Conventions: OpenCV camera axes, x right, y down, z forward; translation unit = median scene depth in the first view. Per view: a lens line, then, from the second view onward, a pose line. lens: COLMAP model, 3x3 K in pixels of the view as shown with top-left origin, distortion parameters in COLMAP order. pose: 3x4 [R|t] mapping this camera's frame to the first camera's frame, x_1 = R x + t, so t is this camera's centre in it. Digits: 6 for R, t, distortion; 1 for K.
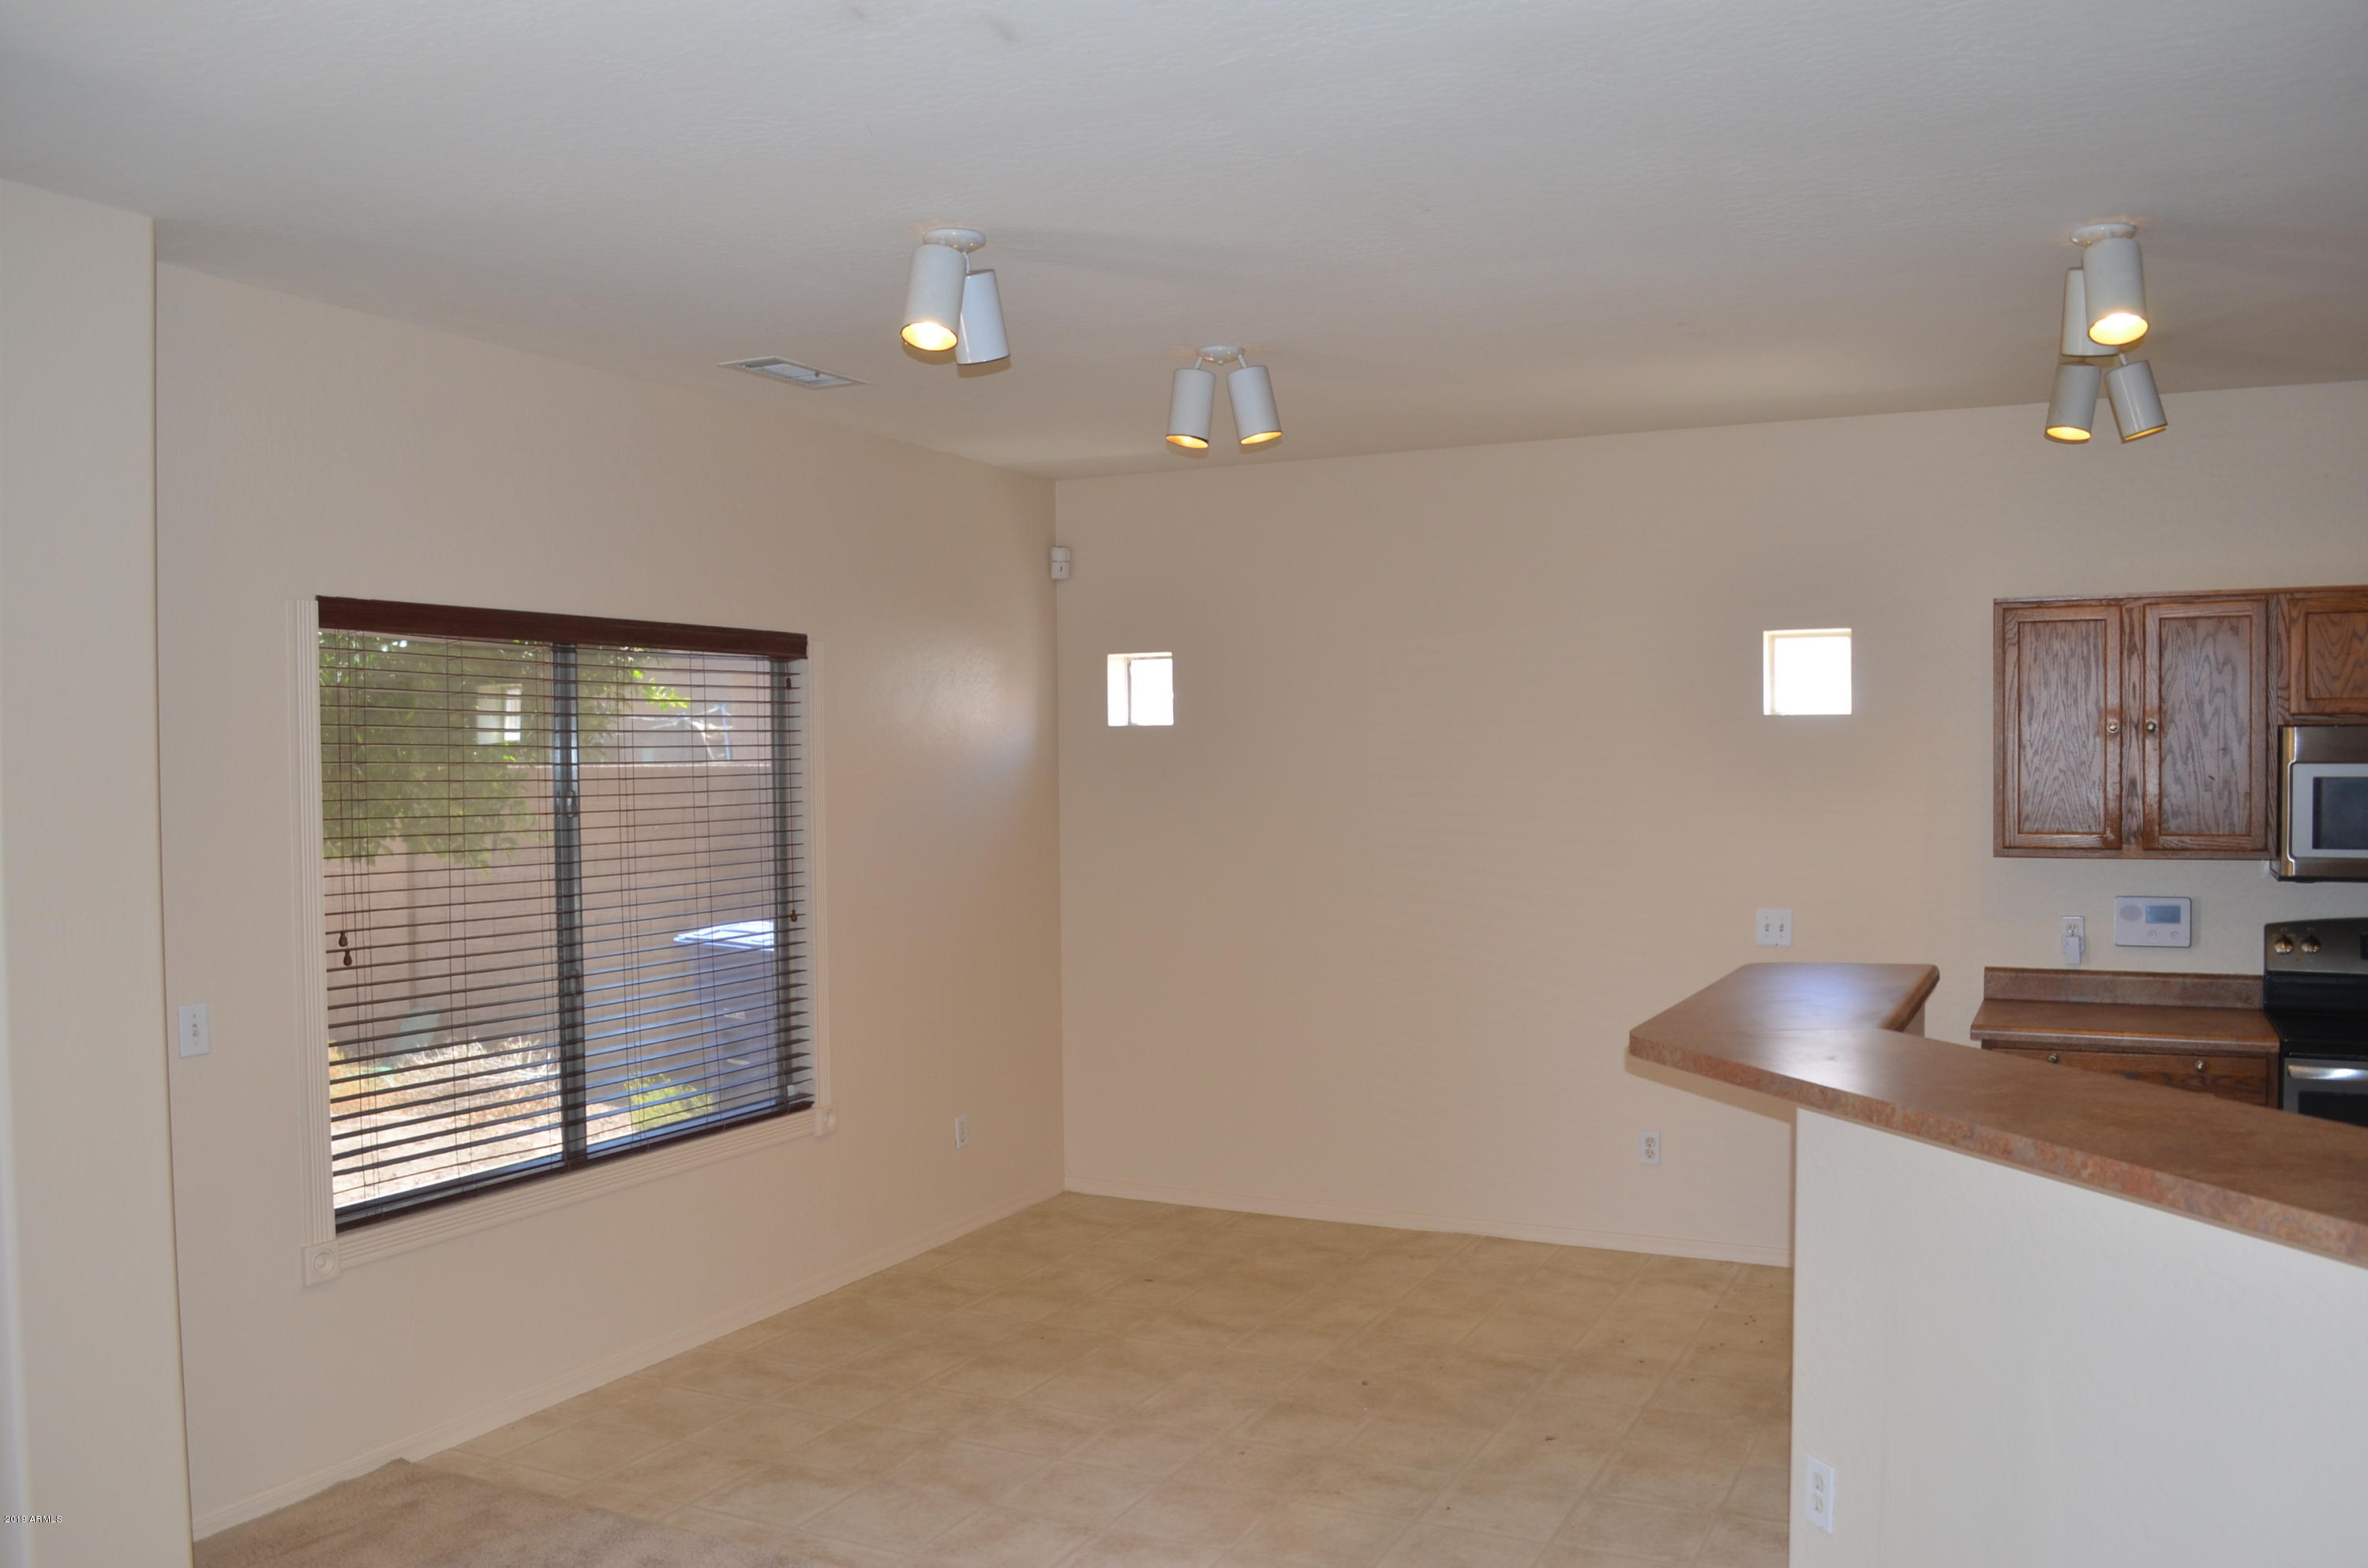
lens RADIAL K [[1848.6, 0, 1204.5], [0, 1848.6, 805.1], [0, 0, 1]] dist [-0.079161, 0.001259]
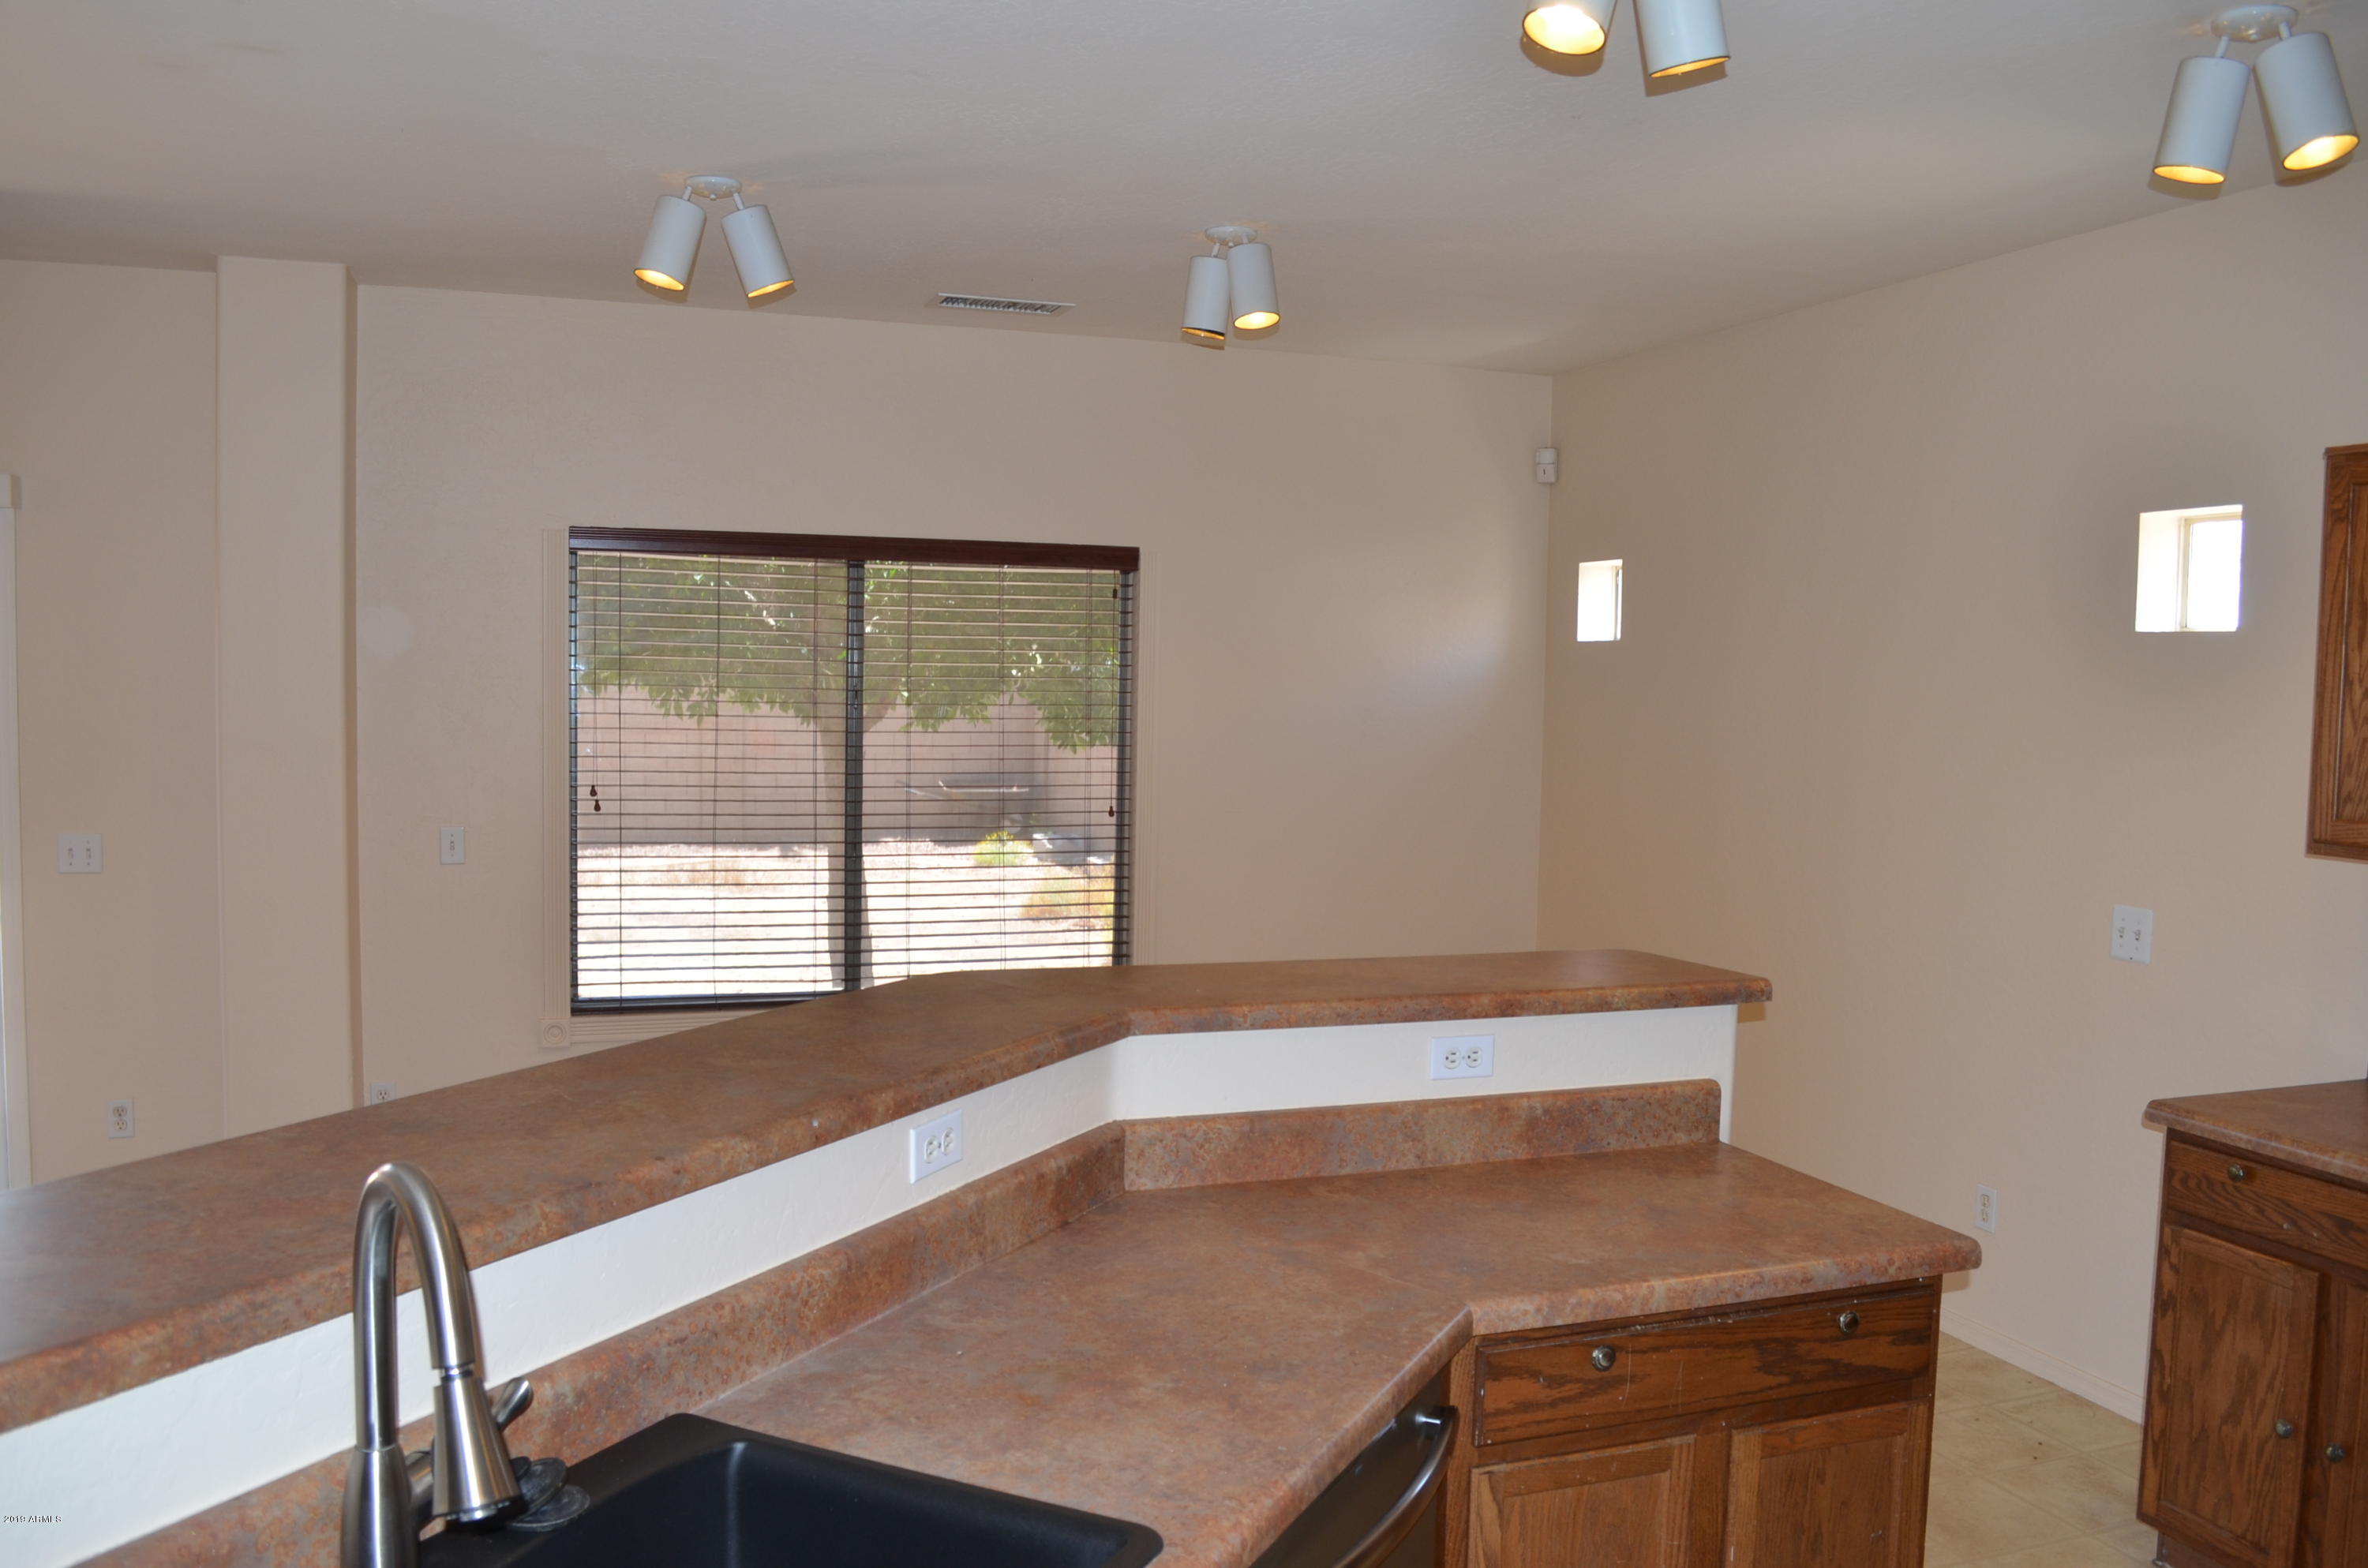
lens RADIAL K [[1856.0, 0, 1207.6], [0, 1856.0, 801.6], [0, 0, 1]] dist [-0.085367, 0.012877]
pose [[0.720911, 0.069987, -0.689484, 0.594135], [-0.042687, 0.997483, 0.056618, -0.009580], [0.691712, -0.011385, 0.722084, 0.278731]]
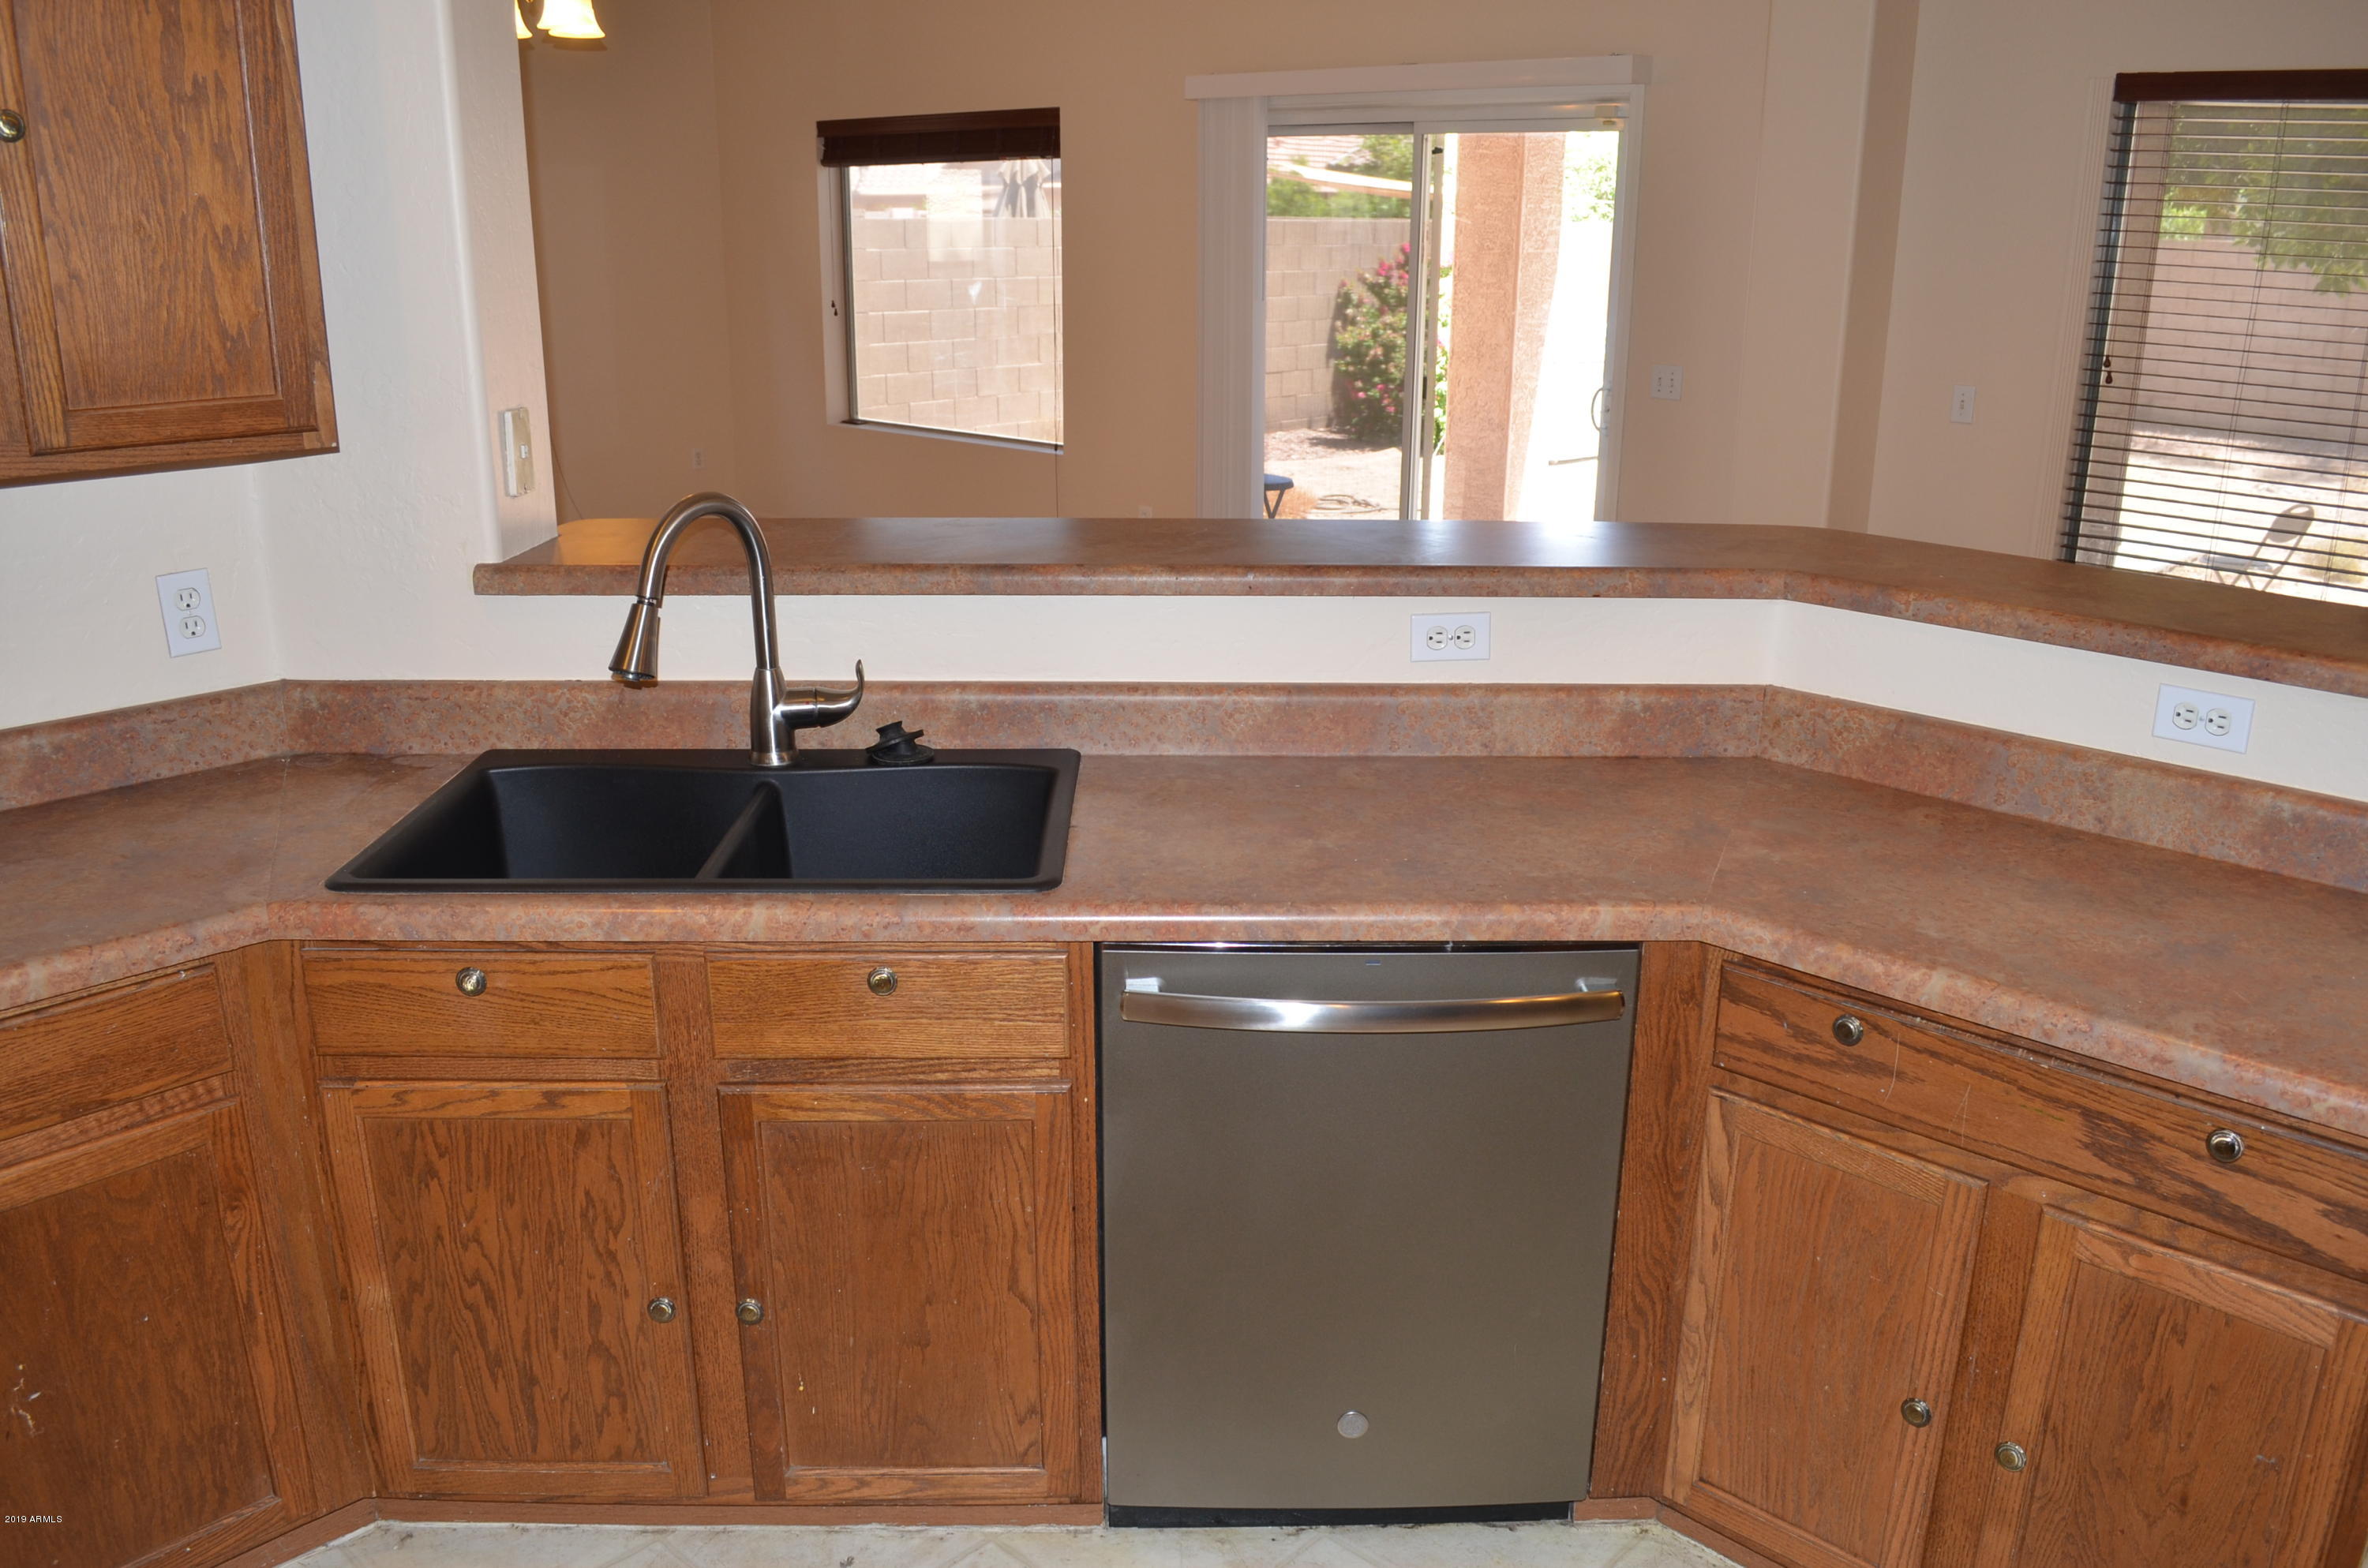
lens RADIAL K [[1848.6, 0, 1204.5], [0, 1848.6, 805.1], [0, 0, 1]] dist [-0.079161, 0.001259]
pose [[-0.296858, 0.299508, -0.906736, 0.726005], [-0.029673, 0.946188, 0.322254, -0.014409], [0.954460, 0.122569, -0.271997, 0.620050]]
